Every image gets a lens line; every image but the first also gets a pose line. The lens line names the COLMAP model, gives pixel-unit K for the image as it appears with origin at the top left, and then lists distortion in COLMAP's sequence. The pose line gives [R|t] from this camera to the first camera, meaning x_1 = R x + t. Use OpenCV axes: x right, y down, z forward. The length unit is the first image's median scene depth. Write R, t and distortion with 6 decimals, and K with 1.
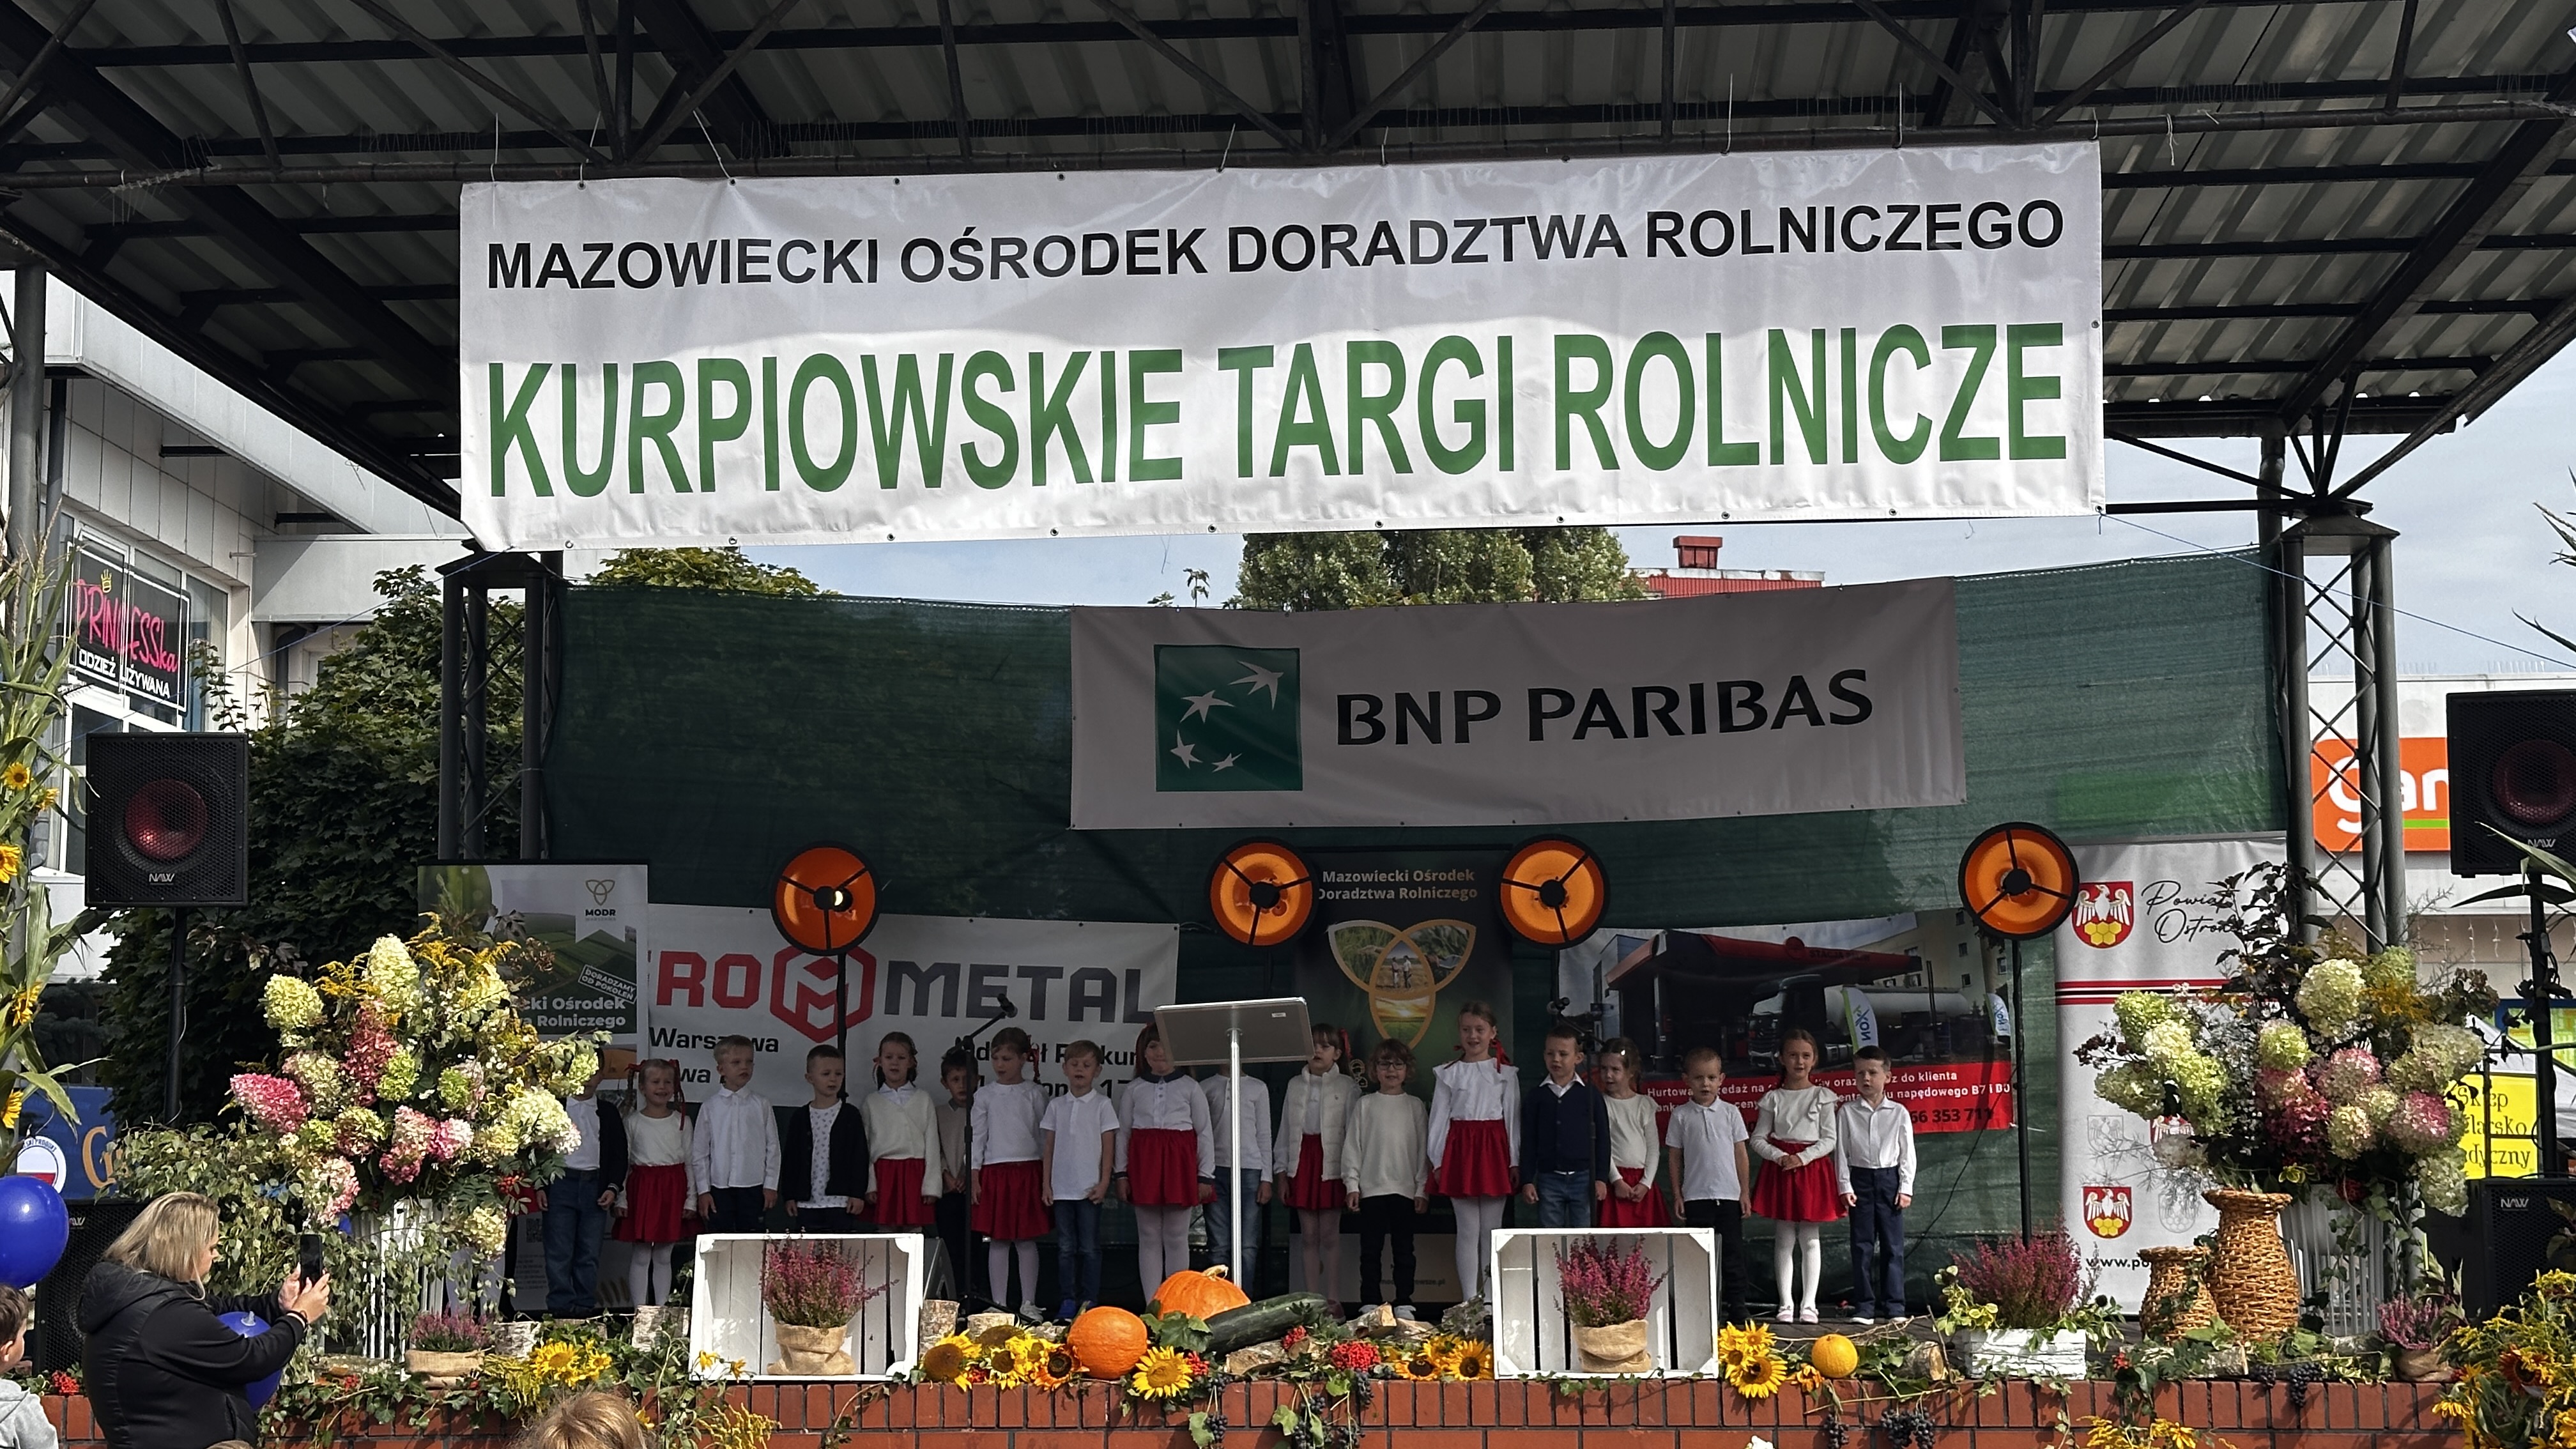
lens RADIAL K [[3596.2, 0, 1310.6], [0, 3596.2, 736.2], [0, 0, 1]] dist [0.133301, 0.056623]
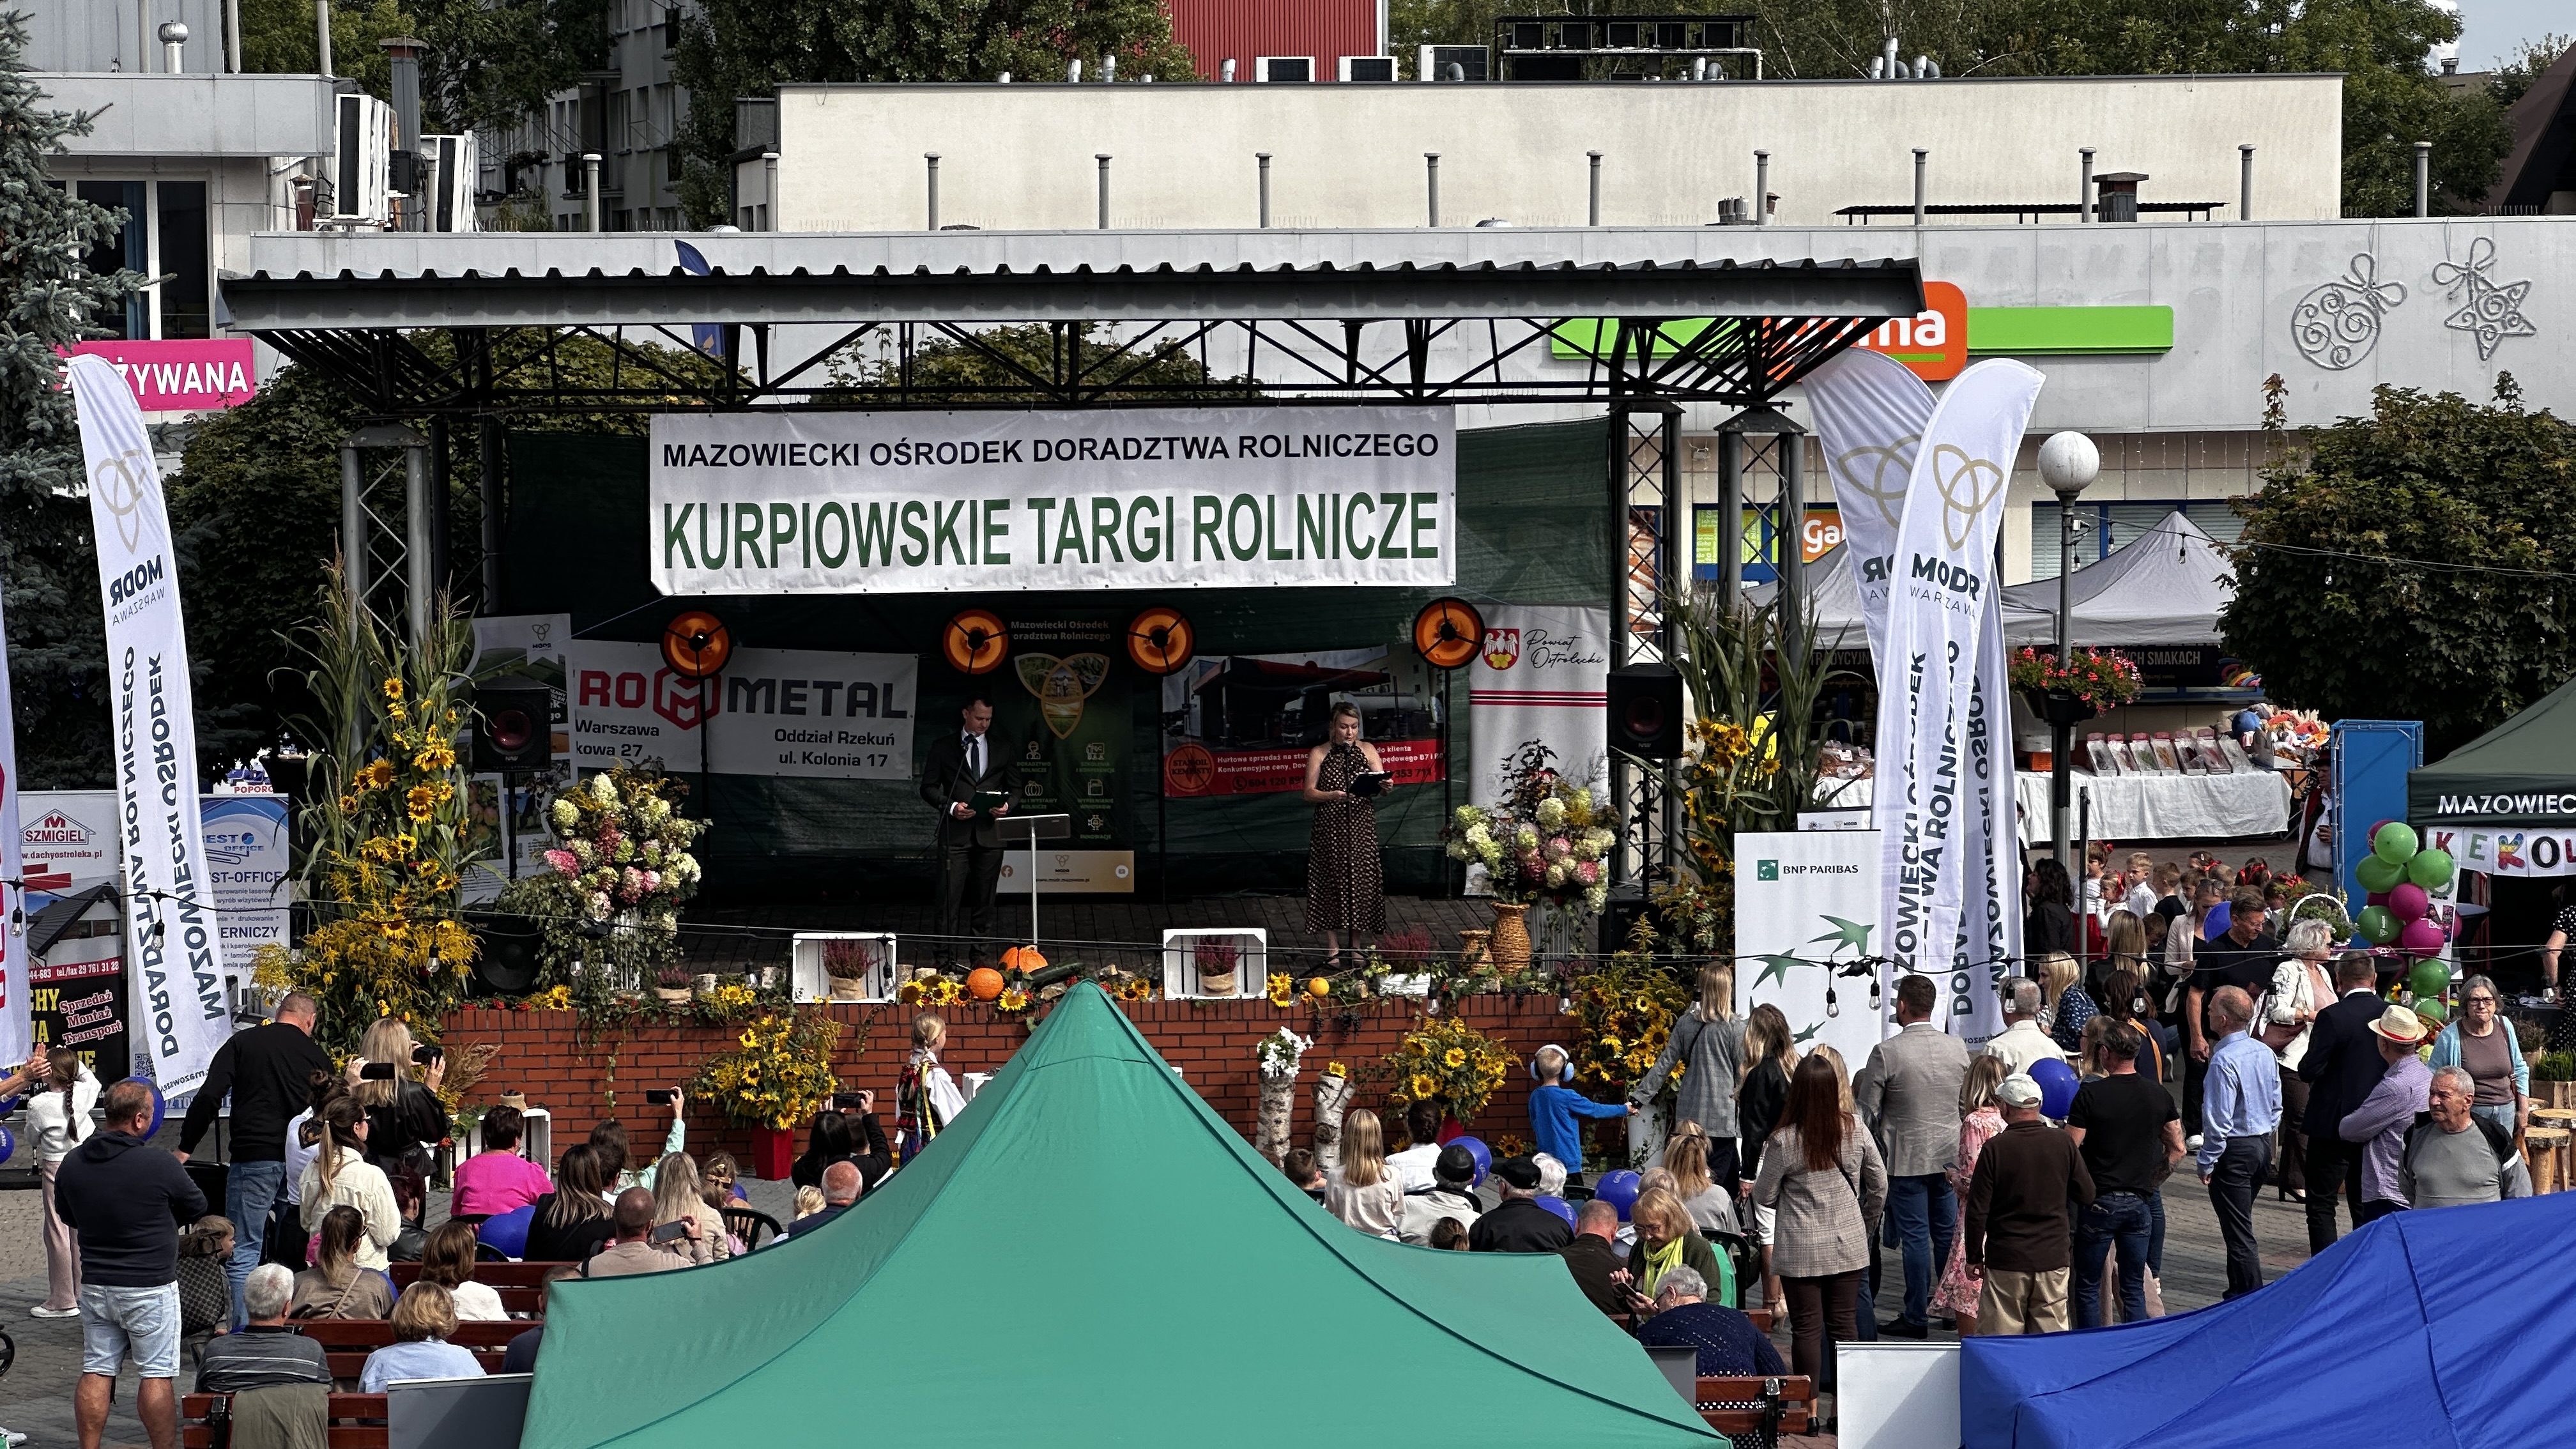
lens RADIAL K [[5881.5, 0, 1288.0], [0, 5881.5, 724.5], [0, 0, 1]] dist [-0.393375, 7.754981]
pose [[0.992321, -0.009254, 0.123346, -0.287293], [-0.015557, 0.979941, 0.198680, -0.637793], [-0.122710, -0.199073, 0.972272, -2.239332]]
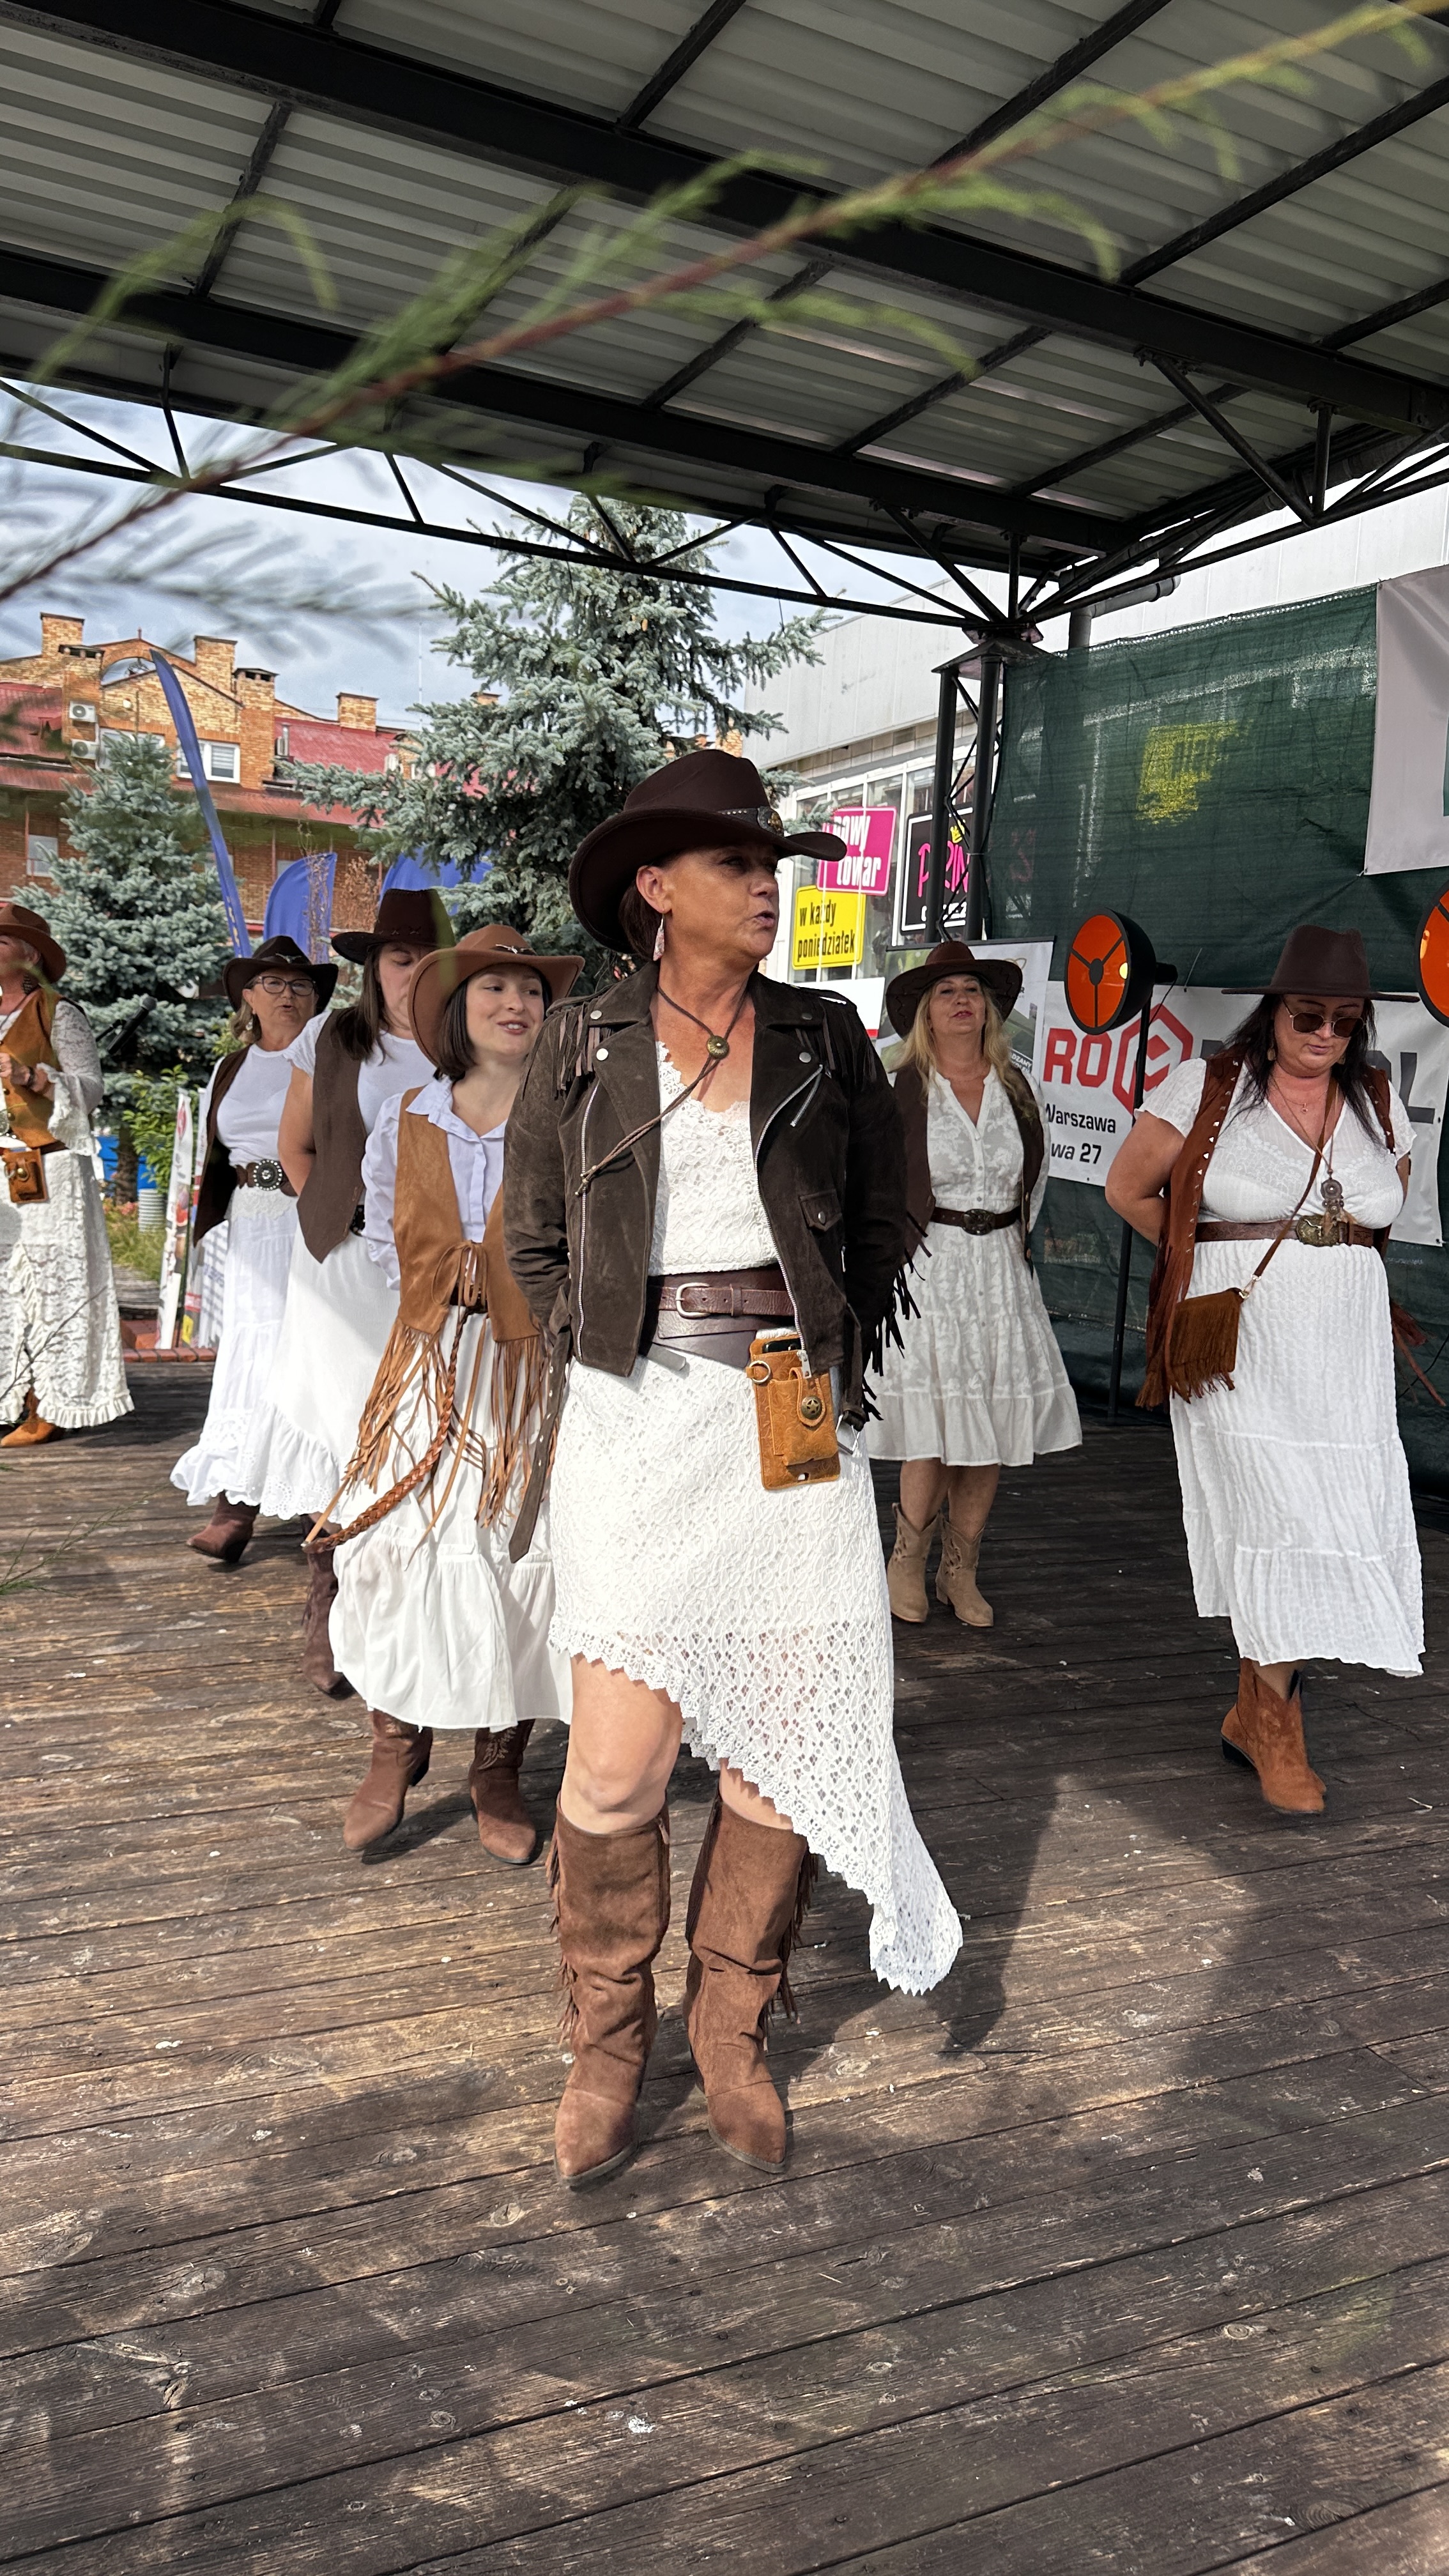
lens RADIAL K [[1794.5, 0, 731.4], [0, 1794.5, 1303.0], [0, 0, 1]] dist [0.146270, -0.239010]
pose [[0.483897, 0.133818, -0.864833, 0.350878], [0.048116, 0.982676, 0.178975, 0.061437], [0.873801, -0.128218, 0.469075, 1.026881]]
